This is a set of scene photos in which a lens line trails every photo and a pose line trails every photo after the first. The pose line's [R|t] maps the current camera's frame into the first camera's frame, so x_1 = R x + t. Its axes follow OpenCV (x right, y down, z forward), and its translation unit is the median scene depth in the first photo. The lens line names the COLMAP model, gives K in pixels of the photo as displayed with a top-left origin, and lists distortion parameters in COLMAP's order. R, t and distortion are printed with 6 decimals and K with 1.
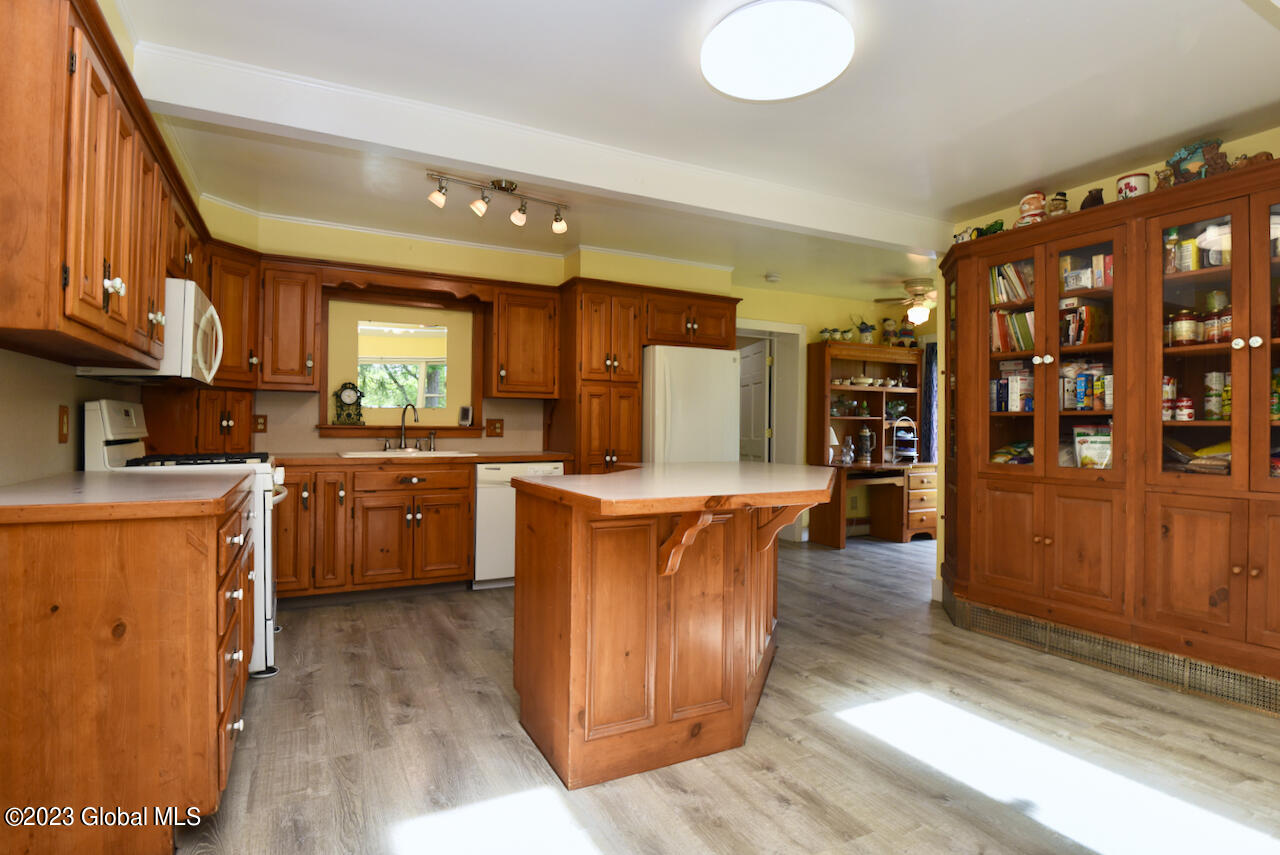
lens RADIAL K [[640.5, 0, 640.0], [0, 640.5, 427.5], [0, 0, 1]] dist [-0.019627, -0.006511]
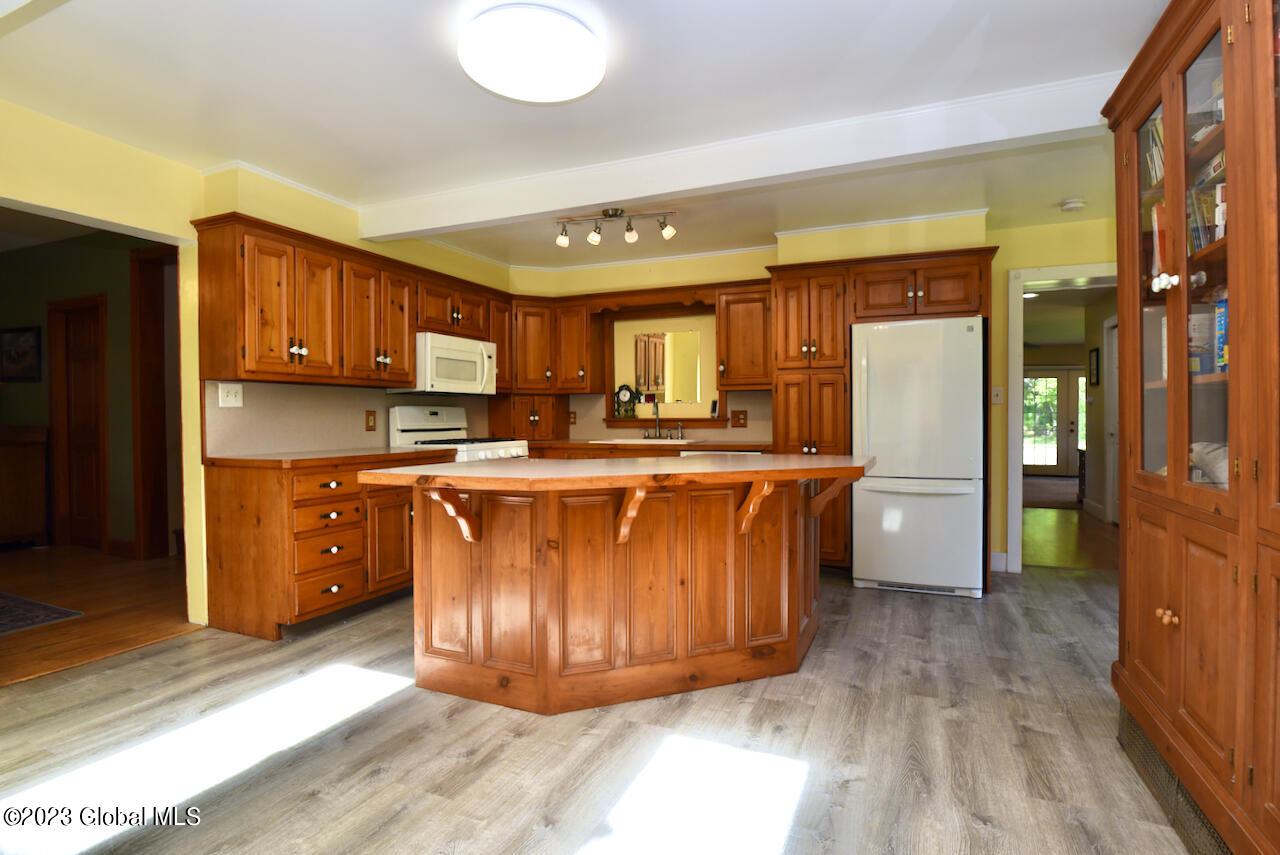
lens RADIAL K [[626.1, 0, 643.1], [0, 626.1, 423.2], [0, 0, 1]] dist [-0.020520, -0.004852]
pose [[0.641842, -0.005874, -0.766815, 0.811838], [0.011953, 0.999926, 0.002345, 0.005876], [0.766744, -0.010670, 0.641864, 0.346437]]
